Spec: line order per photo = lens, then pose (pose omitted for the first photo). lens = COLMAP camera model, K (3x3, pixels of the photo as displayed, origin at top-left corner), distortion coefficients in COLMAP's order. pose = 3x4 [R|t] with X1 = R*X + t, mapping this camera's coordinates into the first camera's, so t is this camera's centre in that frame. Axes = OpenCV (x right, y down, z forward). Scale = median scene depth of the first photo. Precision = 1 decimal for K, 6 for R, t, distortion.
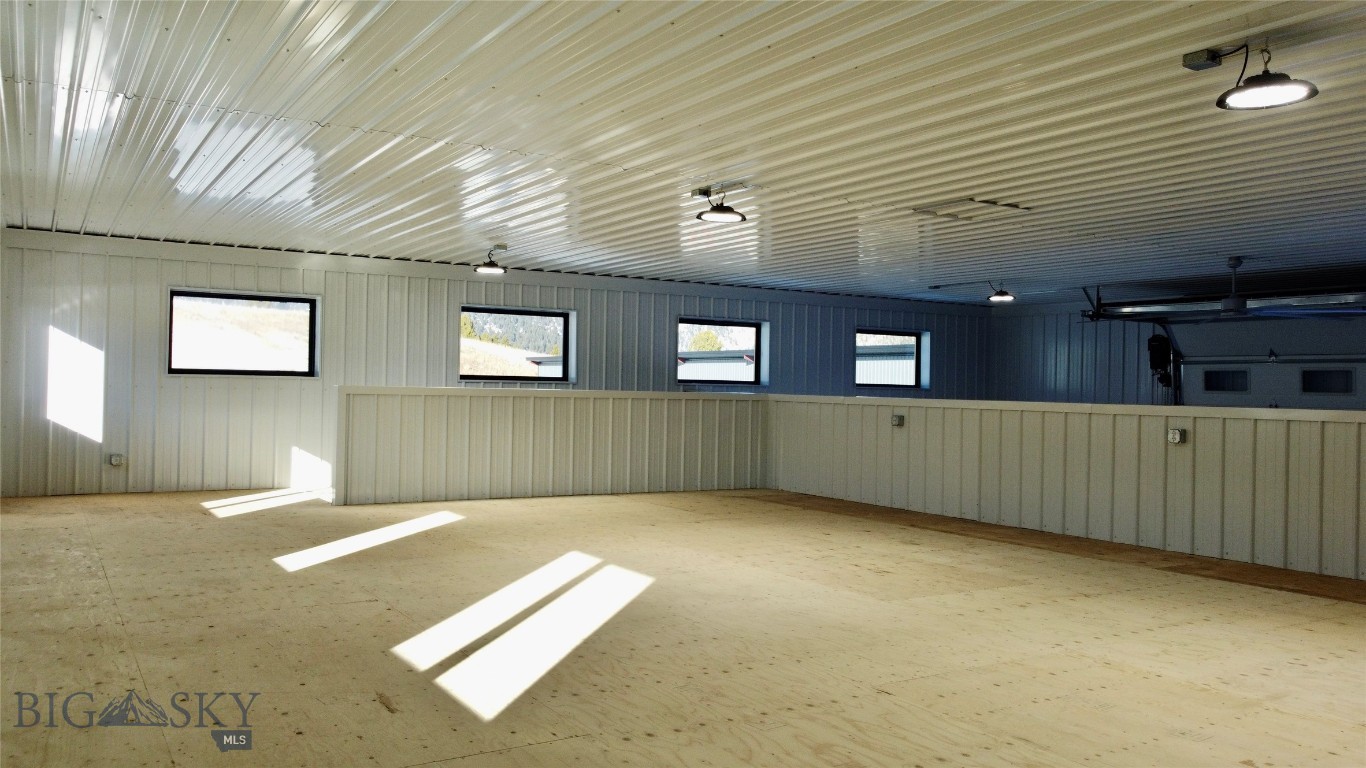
lens RADIAL K [[1022.8, 0, 679.2], [0, 1022.8, 384.9], [0, 0, 1]] dist [-0.061138, 0.003407]
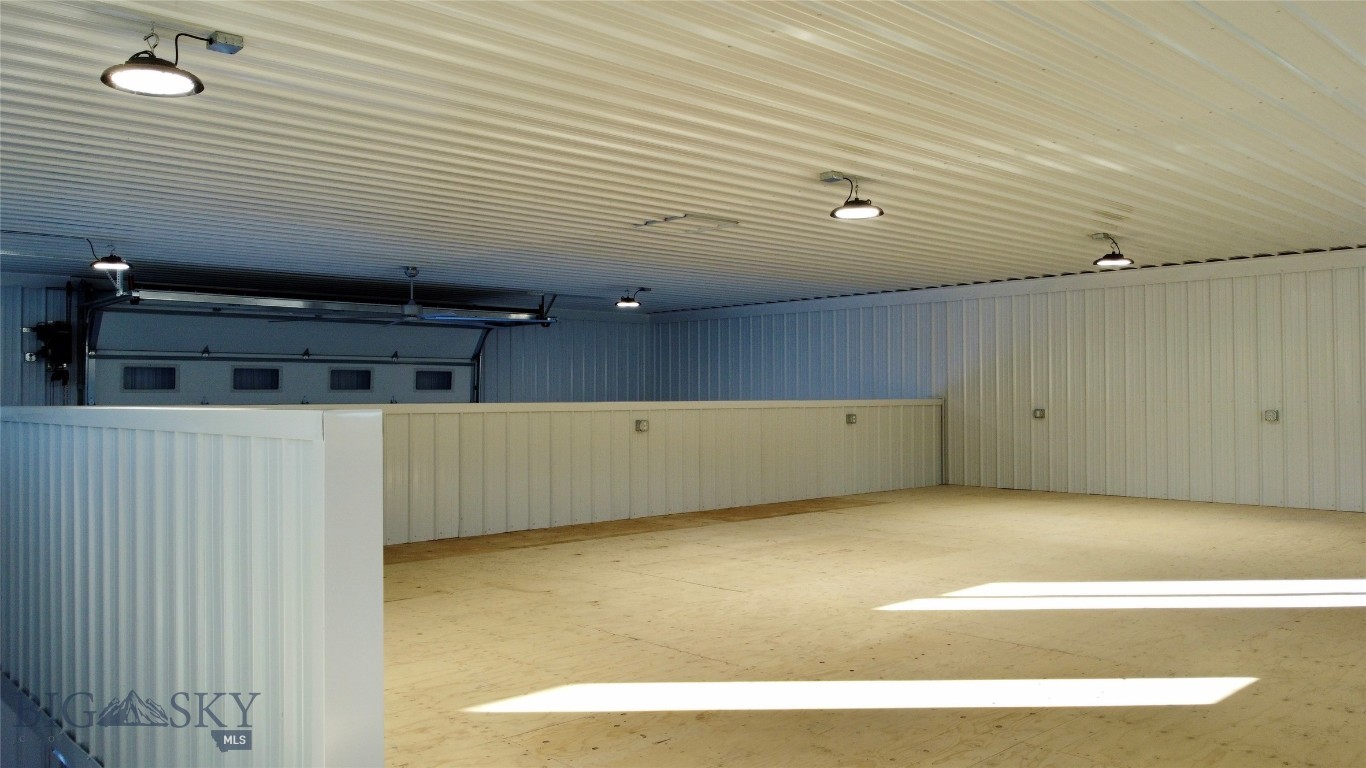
lens RADIAL K [[1022.8, 0, 678.8], [0, 1022.8, 383.6], [0, 0, 1]] dist [-0.061138, 0.003407]
pose [[-0.205450, -0.007549, 0.978638, -0.591648], [-0.001640, 0.999972, 0.007369, -0.008800], [-0.978666, -0.000090, -0.205457, 0.936307]]
